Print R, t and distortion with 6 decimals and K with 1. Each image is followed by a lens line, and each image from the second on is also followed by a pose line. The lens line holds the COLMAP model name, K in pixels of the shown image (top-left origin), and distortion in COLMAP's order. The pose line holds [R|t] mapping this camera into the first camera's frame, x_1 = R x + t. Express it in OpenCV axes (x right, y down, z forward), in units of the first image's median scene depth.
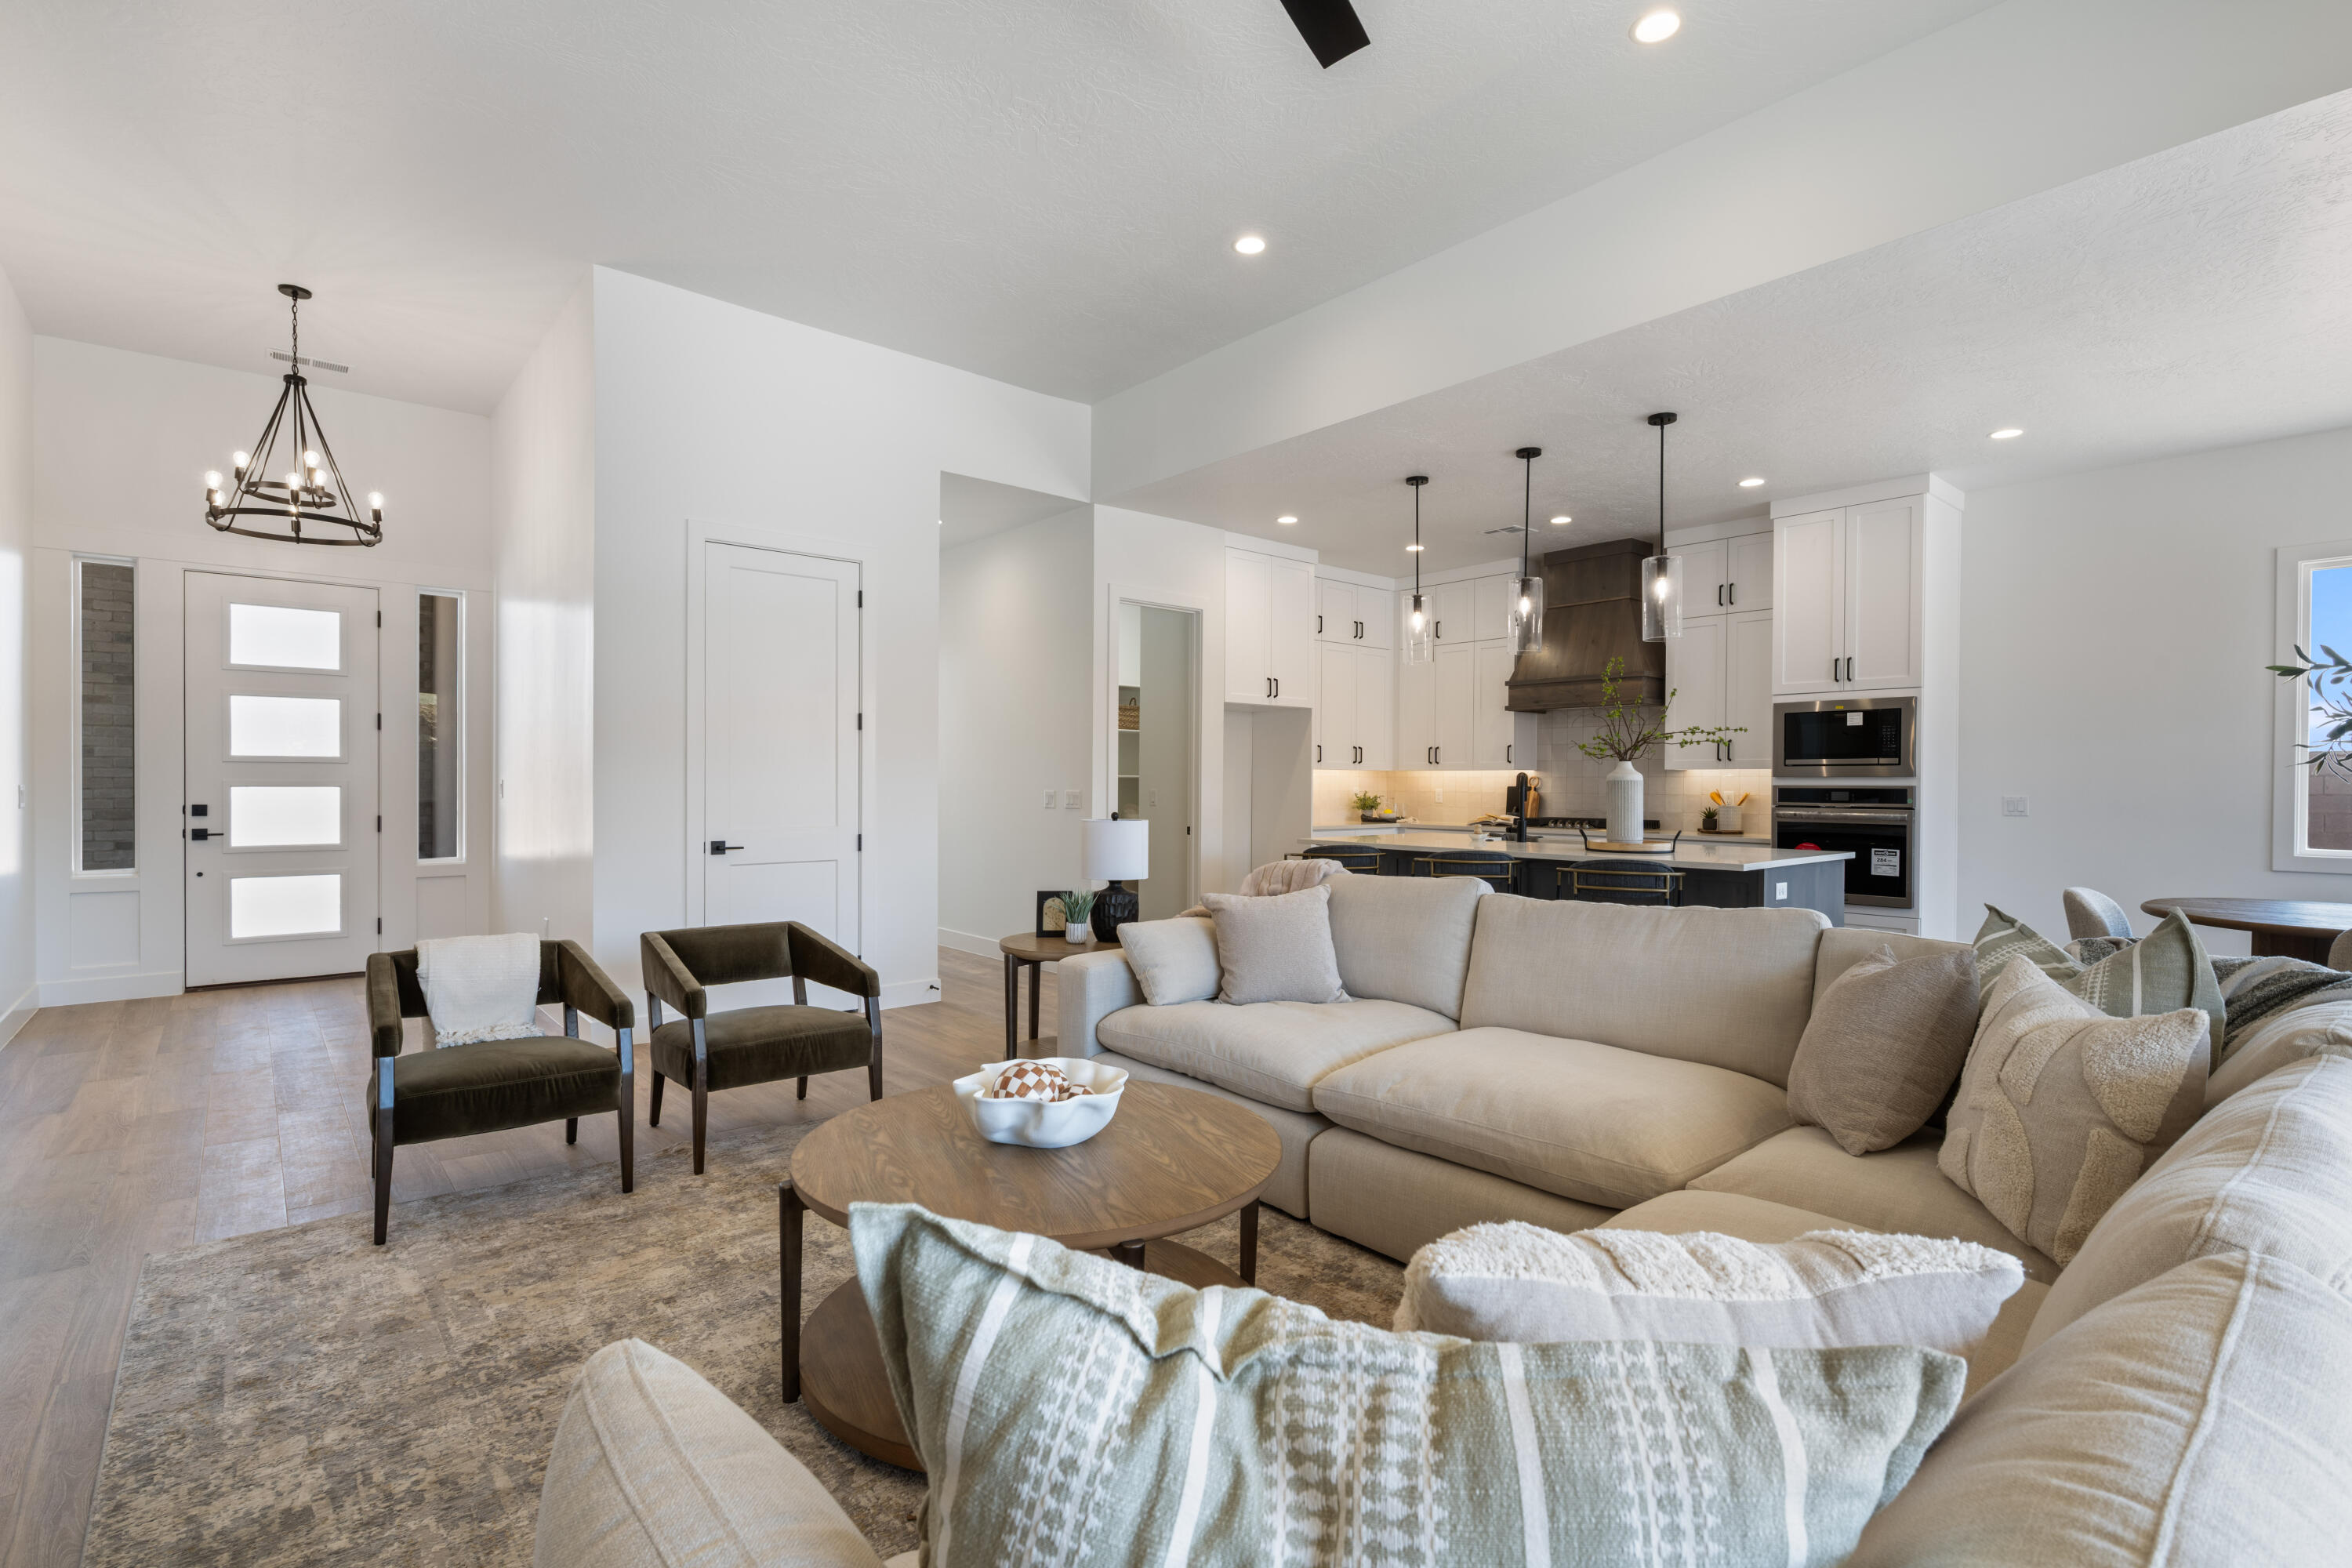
lens RADIAL K [[1103.4, 0, 1176.8], [0, 1103.4, 788.0], [0, 0, 1]] dist [0.000550, 0.000001]
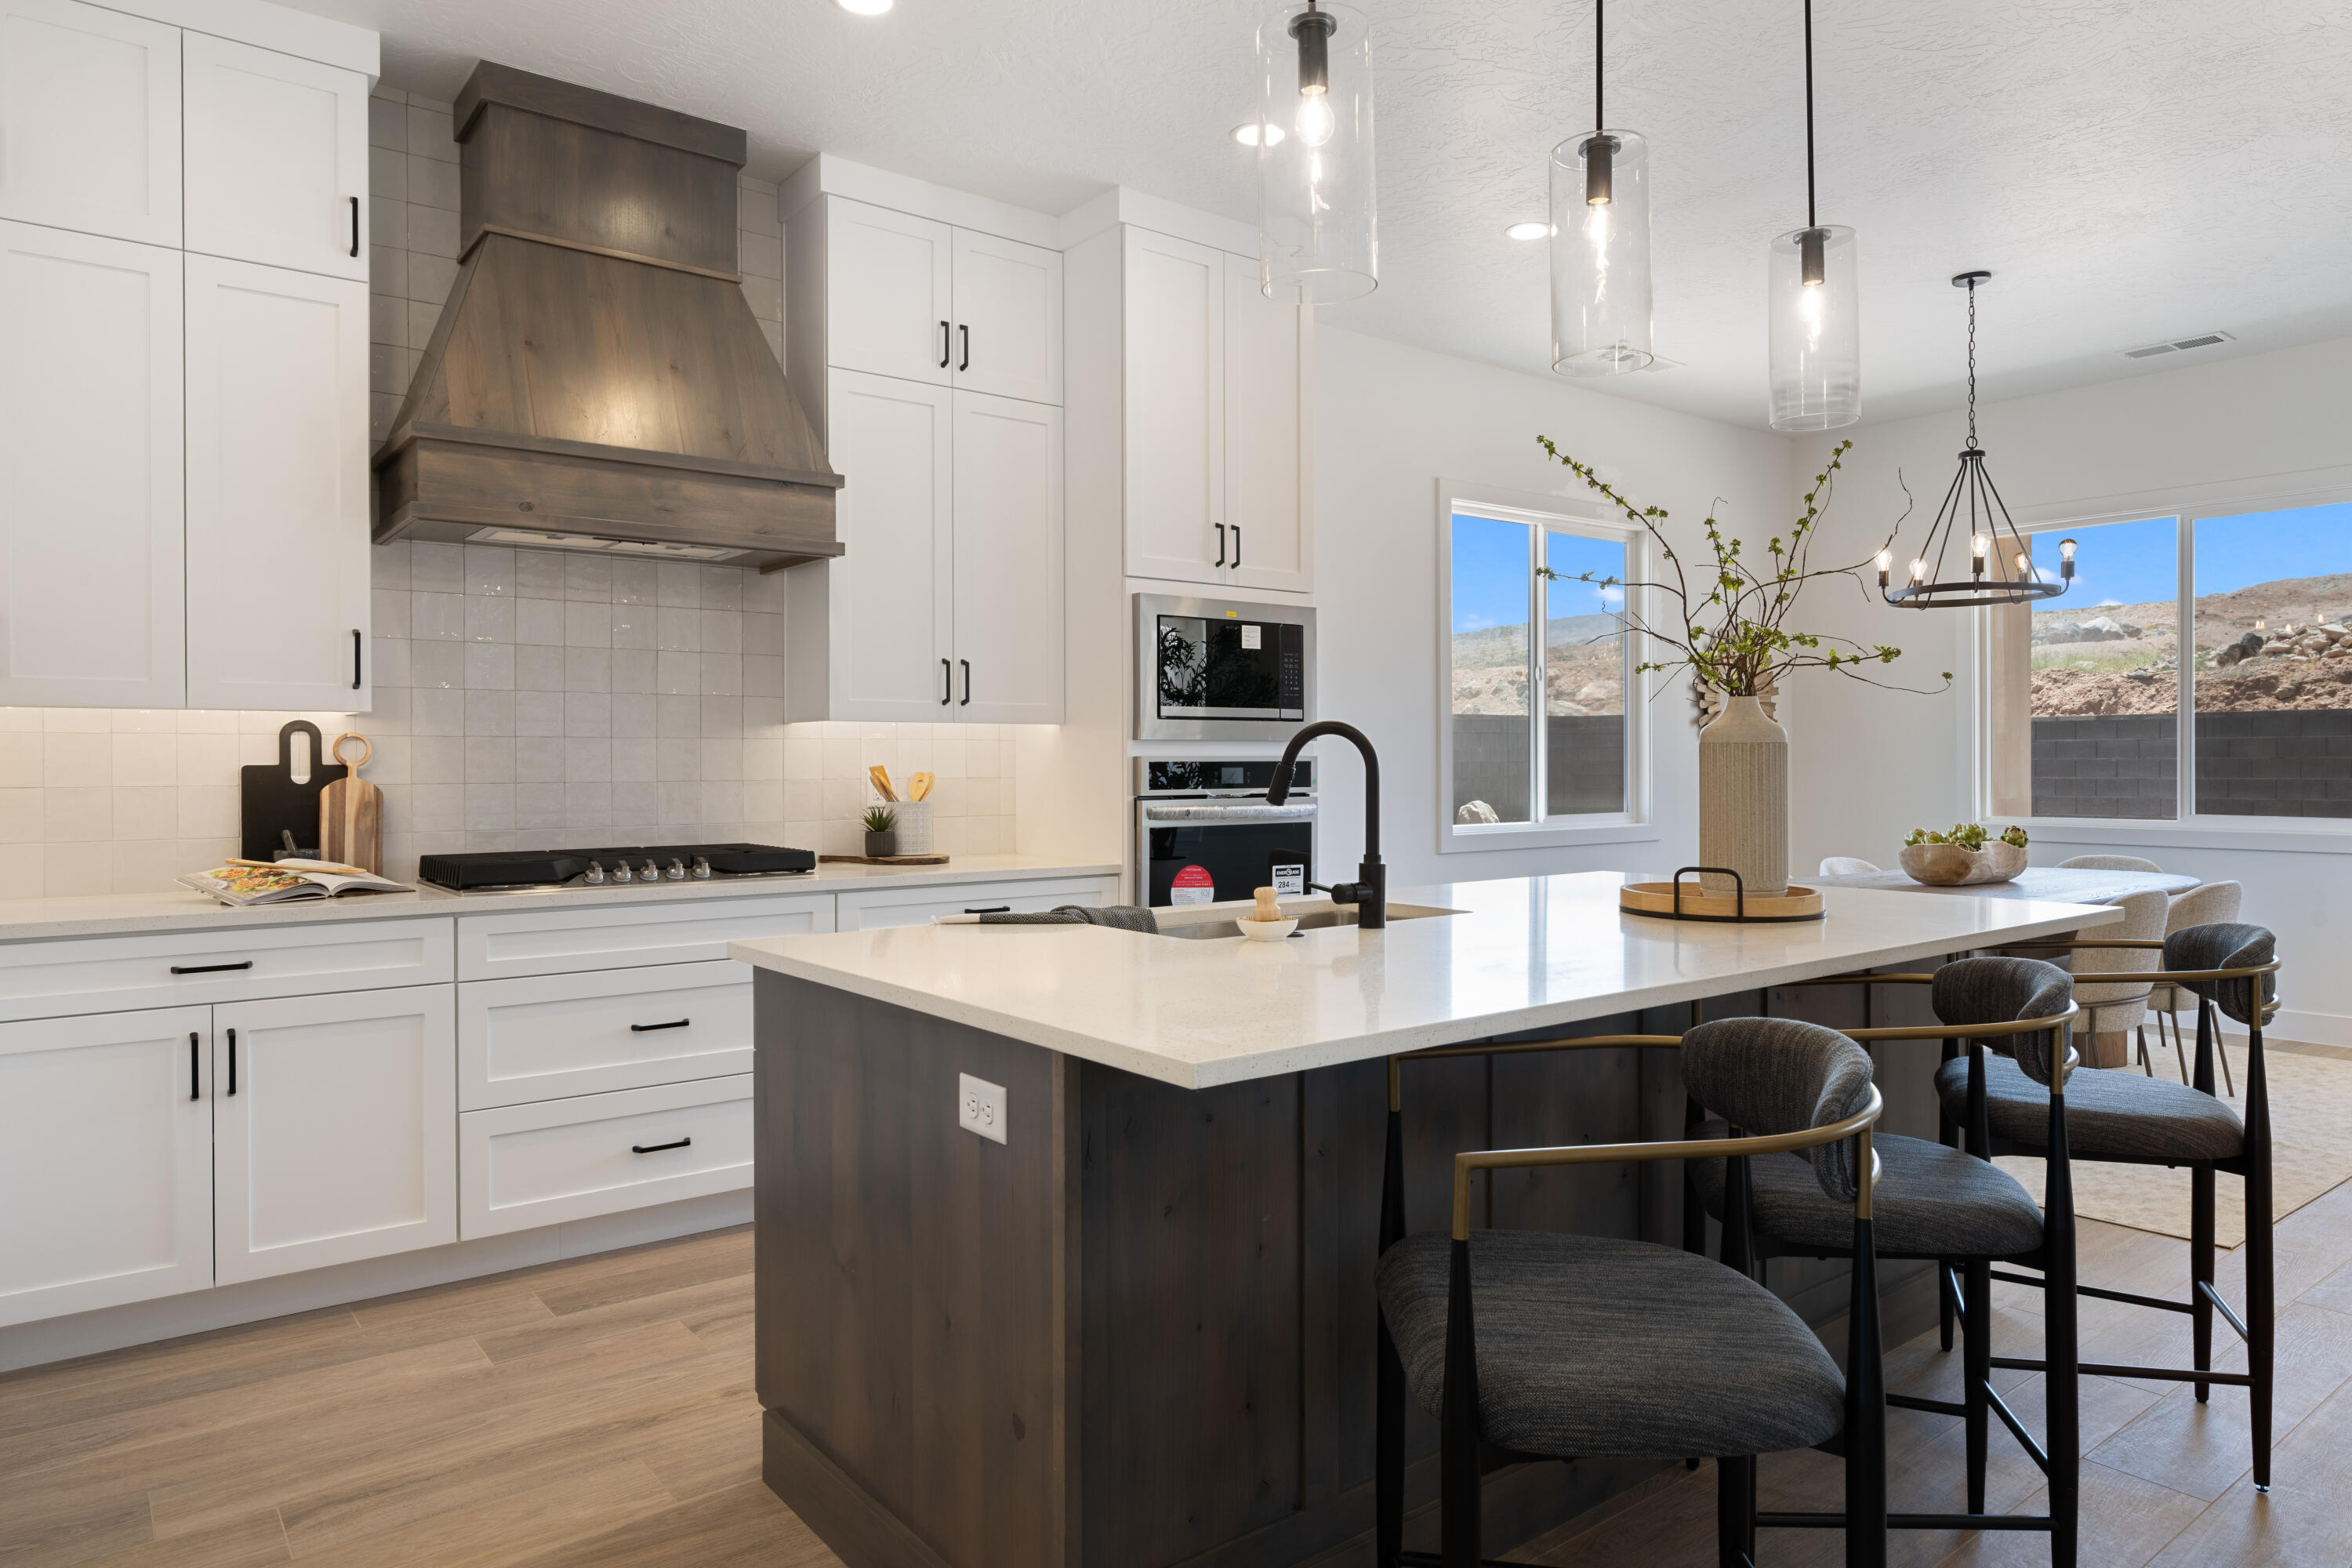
lens RADIAL K [[1458.4, 0, 1168.8], [0, 1458.4, 758.5], [0, 0, 1]] dist [0.004711, 0.000878]
pose [[0.049970, -0.001036, 0.998750, -0.121698], [0.008904, 0.999960, 0.000592, -0.002043], [-0.998711, 0.008863, 0.049977, 0.981687]]
